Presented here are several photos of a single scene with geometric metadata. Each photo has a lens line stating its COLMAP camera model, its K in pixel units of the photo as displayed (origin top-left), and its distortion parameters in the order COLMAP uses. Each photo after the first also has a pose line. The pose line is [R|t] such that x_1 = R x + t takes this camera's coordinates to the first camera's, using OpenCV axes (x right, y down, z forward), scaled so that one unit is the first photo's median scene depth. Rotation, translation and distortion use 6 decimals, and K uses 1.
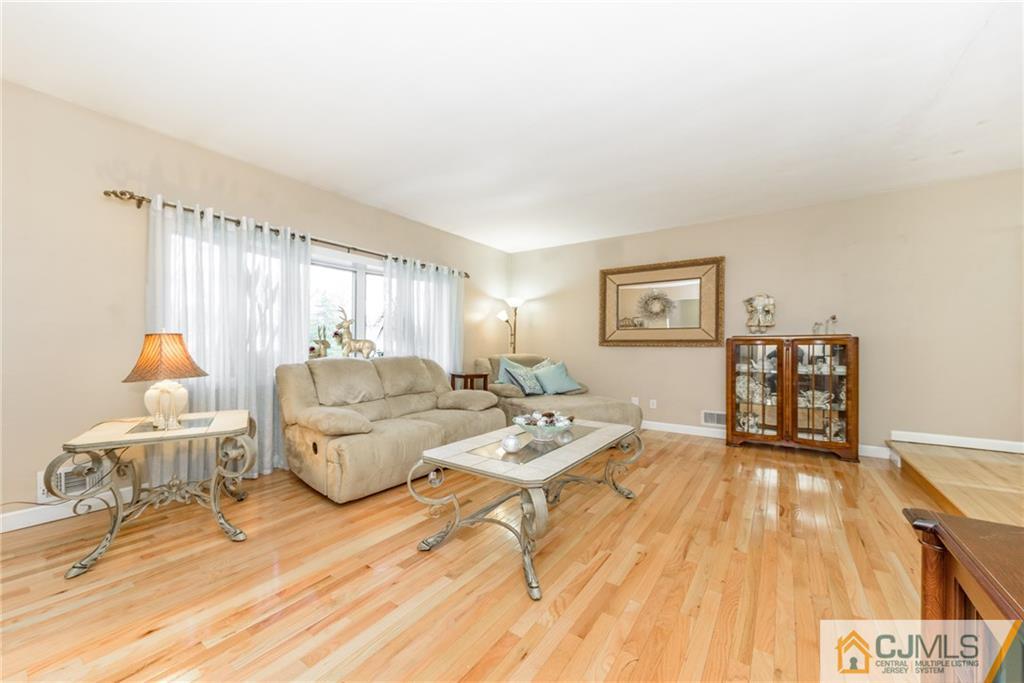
lens RADIAL K [[385.0, 0, 510.2], [0, 385.0, 339.9], [0, 0, 1]] dist [0.000093, -0.000032]
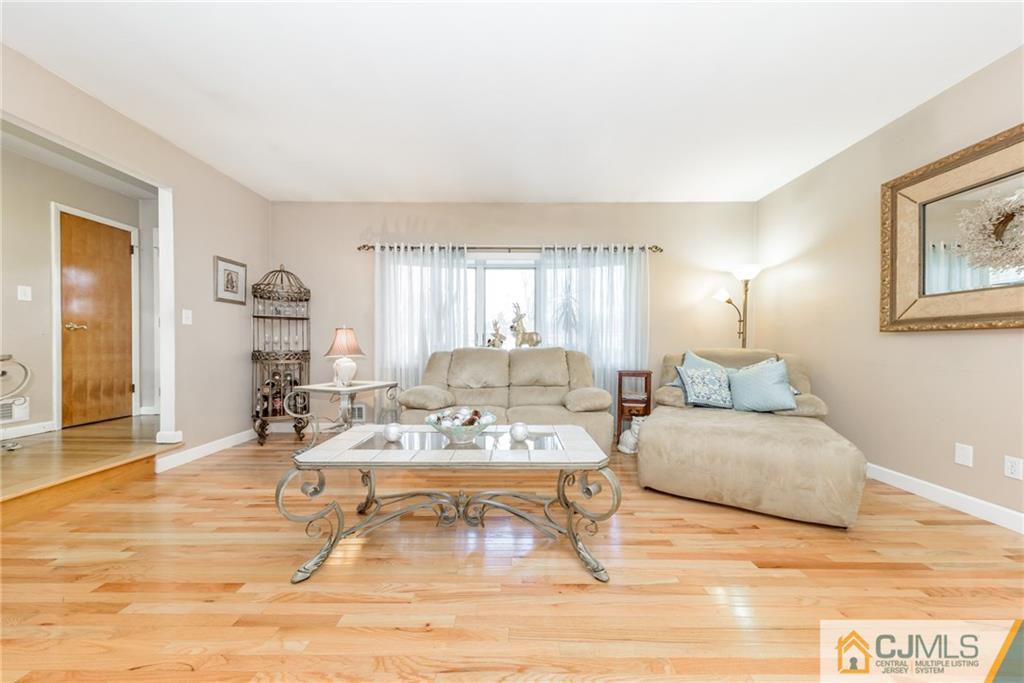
lens RADIAL K [[390.6, 0, 512.0], [0, 390.6, 348.2], [0, 0, 1]] dist [0.001092, -0.000019]
pose [[0.559130, 0.002916, -0.829075, 0.446095], [0.011121, 0.999877, 0.011017, 0.029254], [0.829005, -0.015380, 0.559029, 0.340638]]
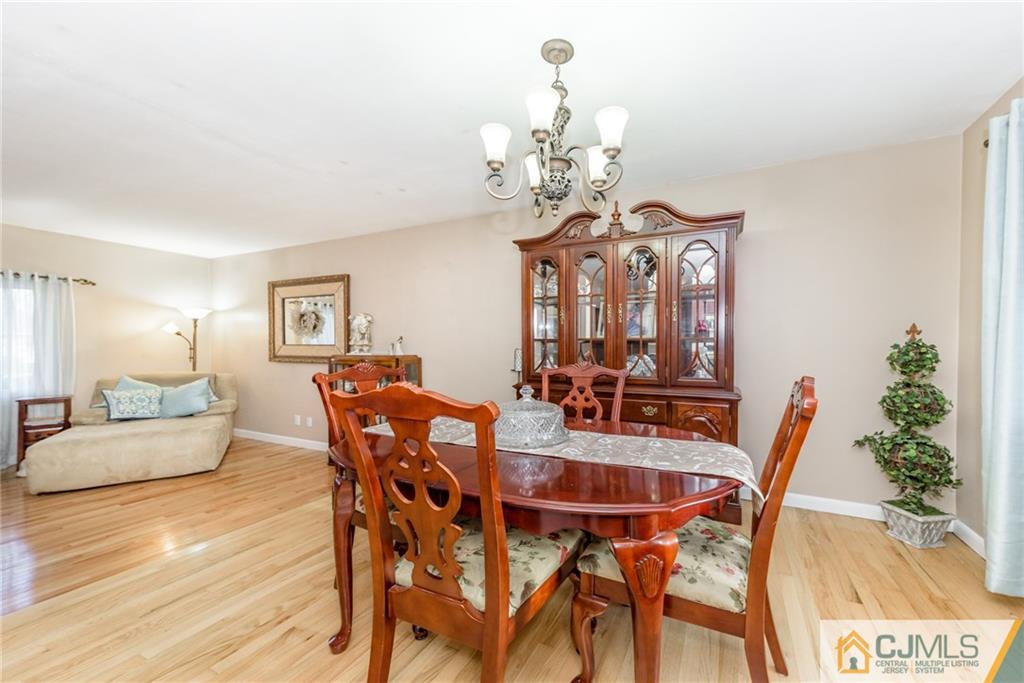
lens RADIAL K [[359.1, 0, 598.5], [0, 359.1, 348.5], [0, 0, 1]] dist [-0.000390, -0.000272]
pose [[0.974566, -0.002374, 0.224089, 0.947953], [-0.003117, 0.999704, 0.024147, -0.047178], [-0.224080, -0.024232, 0.974269, -0.053996]]
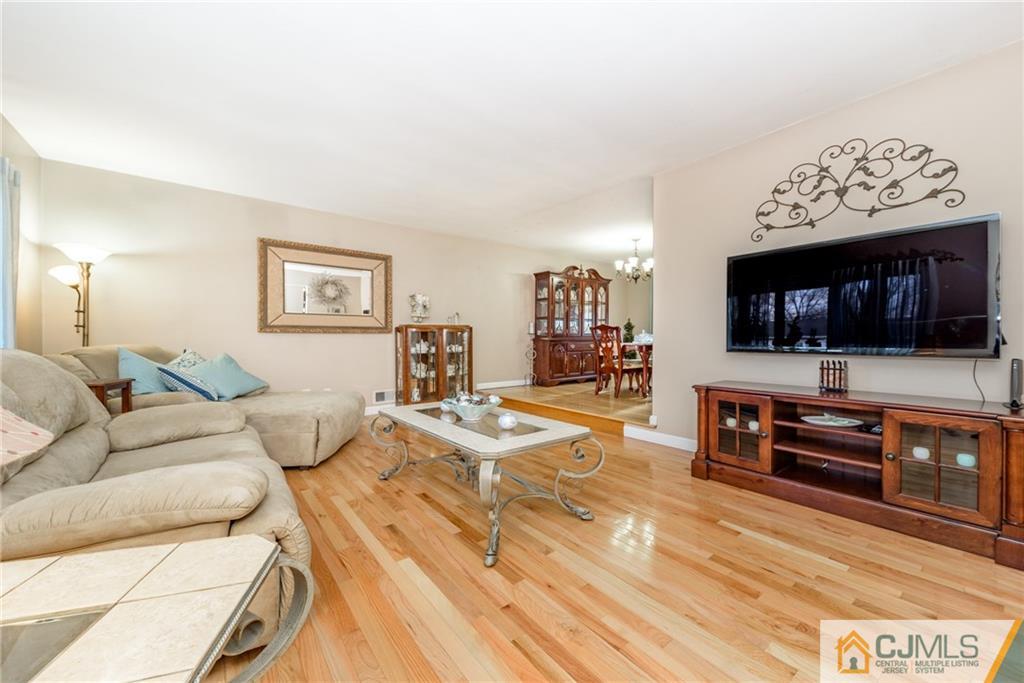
lens RADIAL K [[385.0, 0, 510.2], [0, 385.0, 339.9], [0, 0, 1]] dist [0.000093, -0.000032]
pose [[0.302266, -0.010009, 0.953171, -0.426537], [-0.012945, 0.999810, 0.014603, 0.014845], [-0.953136, -0.016753, 0.302079, 0.295695]]
